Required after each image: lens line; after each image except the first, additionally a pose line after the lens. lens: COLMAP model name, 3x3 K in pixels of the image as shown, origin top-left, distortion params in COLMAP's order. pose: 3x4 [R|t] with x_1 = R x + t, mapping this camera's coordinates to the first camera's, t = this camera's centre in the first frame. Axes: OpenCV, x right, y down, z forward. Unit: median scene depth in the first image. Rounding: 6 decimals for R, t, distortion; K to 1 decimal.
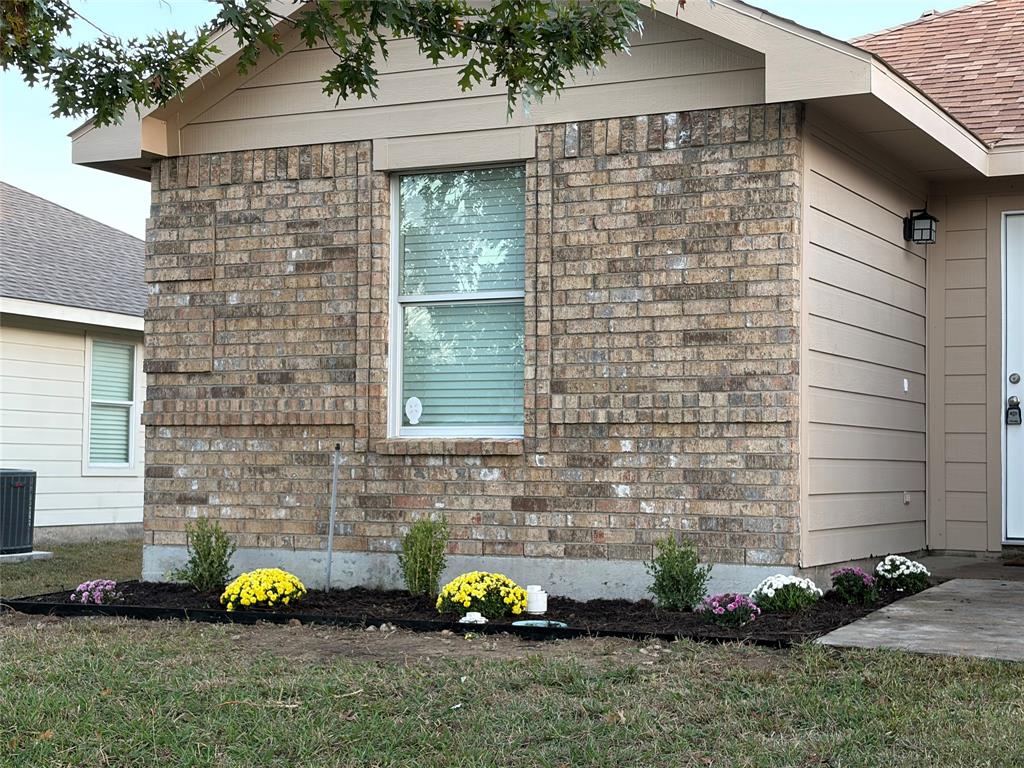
lens RADIAL K [[1750.3, 0, 511.3], [0, 1750.3, 385.3], [0, 0, 1]] dist [0.255405, 0.000000]
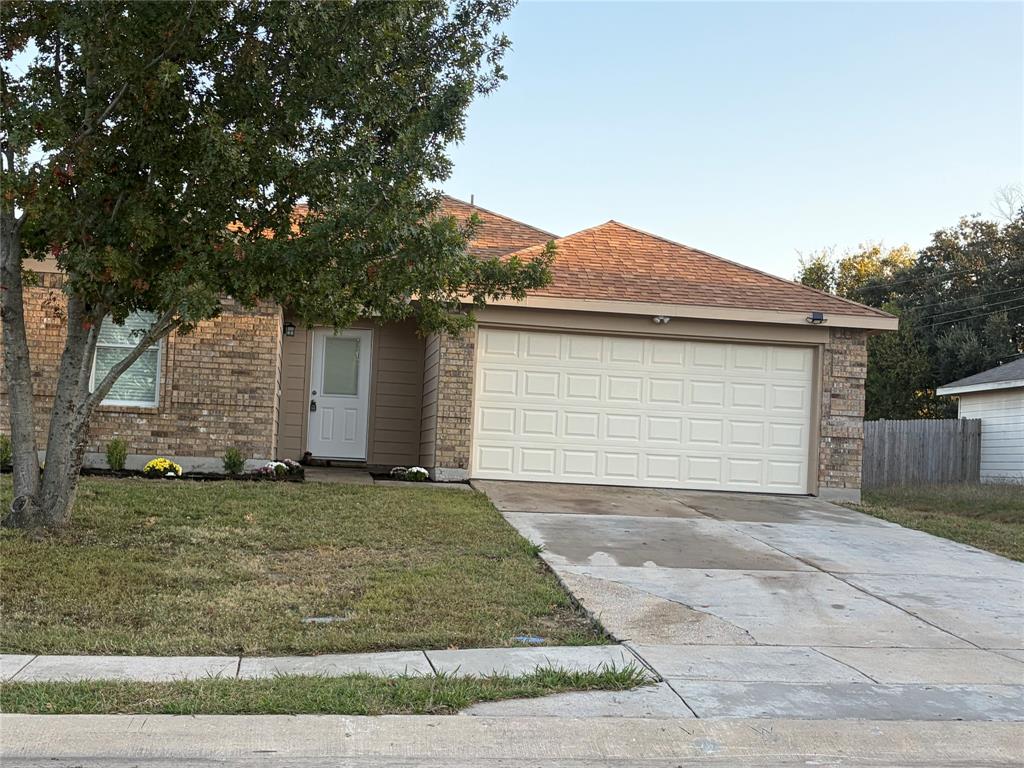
lens RADIAL K [[1423.0, 0, 512.5], [0, 1423.0, 388.1], [0, 0, 1]] dist [0.066205, 0.000000]
pose [[0.796491, 0.060431, 0.601622, -0.822056], [-0.066826, 0.997696, -0.011744, -0.006317], [-0.600946, -0.030850, 0.798694, -0.918530]]
